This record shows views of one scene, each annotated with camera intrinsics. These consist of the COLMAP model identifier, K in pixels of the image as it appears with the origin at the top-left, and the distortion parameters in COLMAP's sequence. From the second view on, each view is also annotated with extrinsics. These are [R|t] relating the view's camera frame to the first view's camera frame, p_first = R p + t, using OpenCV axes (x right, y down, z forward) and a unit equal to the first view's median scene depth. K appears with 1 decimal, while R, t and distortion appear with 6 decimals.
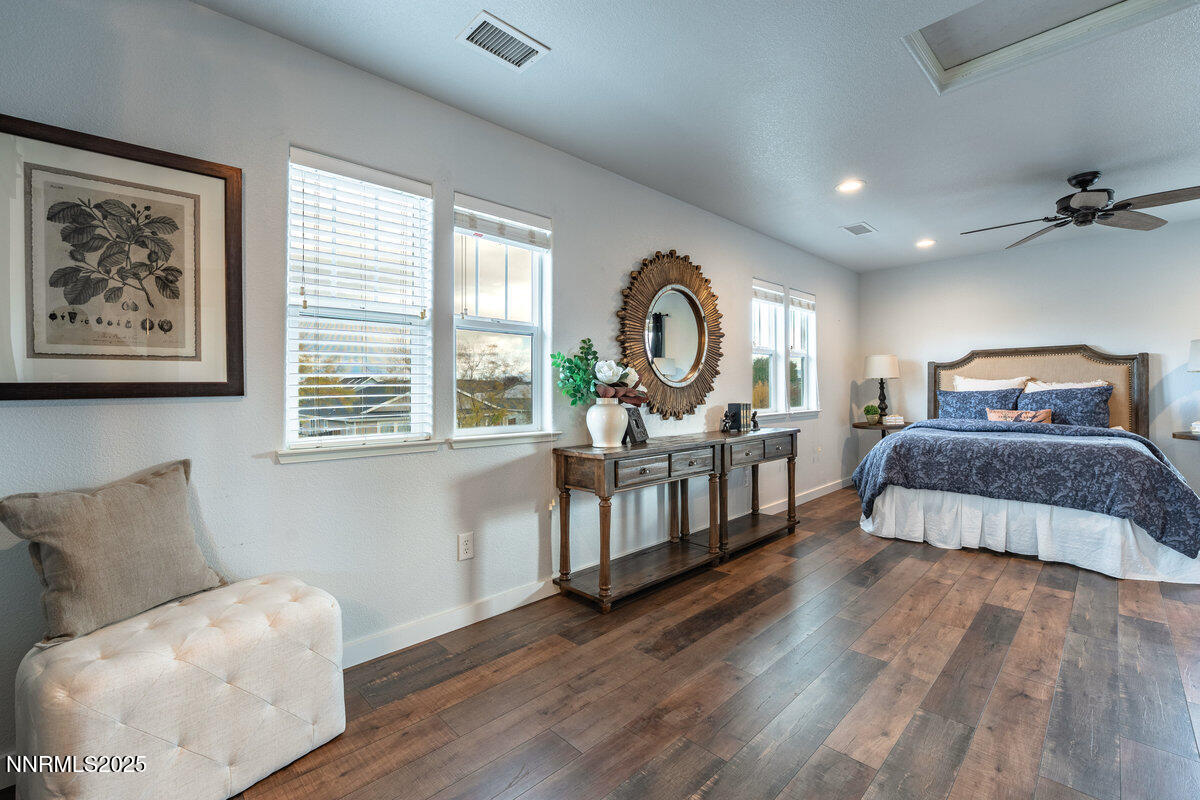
lens RADIAL K [[538.6, 0, 572.4], [0, 538.6, 390.2], [0, 0, 1]] dist [-0.025610, 0.001739]
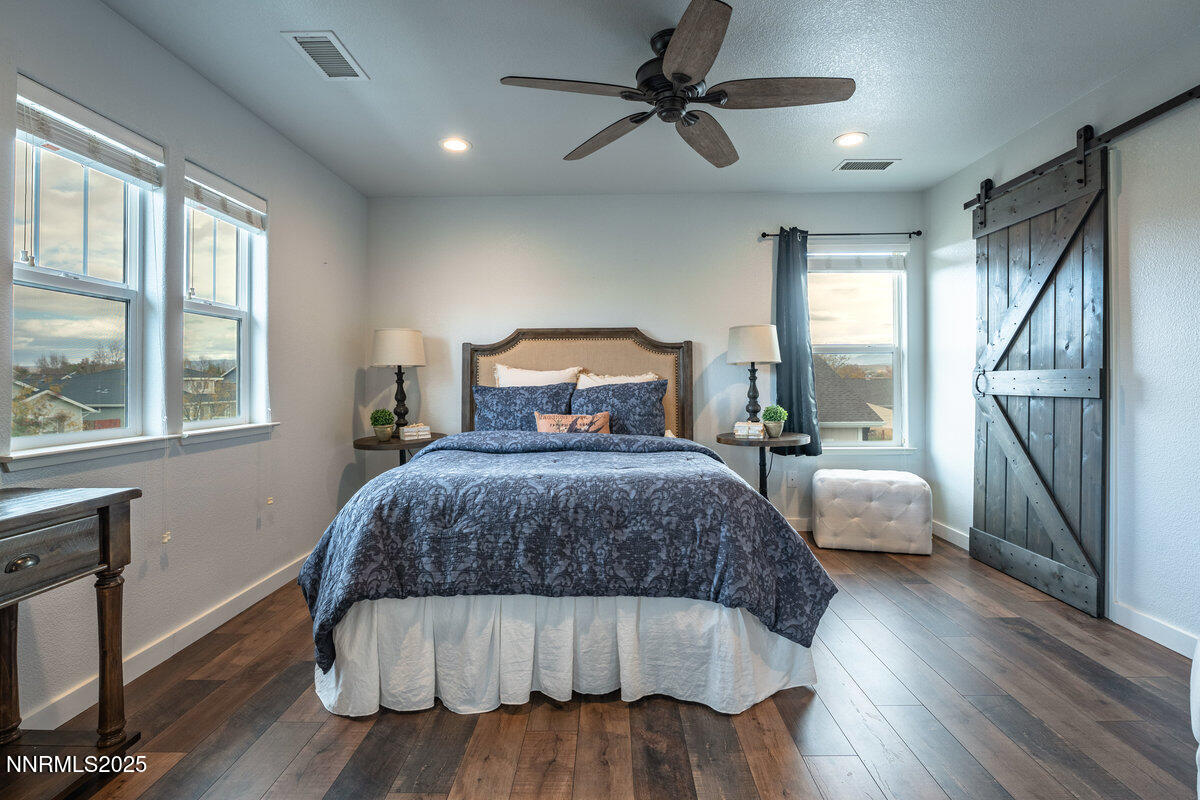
lens RADIAL K [[565.9, 0, 600.0], [0, 565.9, 388.0], [0, 0, 1]] dist [-0.016087, 0.001677]
pose [[0.703869, -0.002932, 0.710324, 0.372423], [-0.000707, 0.999988, 0.004828, -0.000085], [-0.710330, -0.003900, 0.703858, 0.494585]]
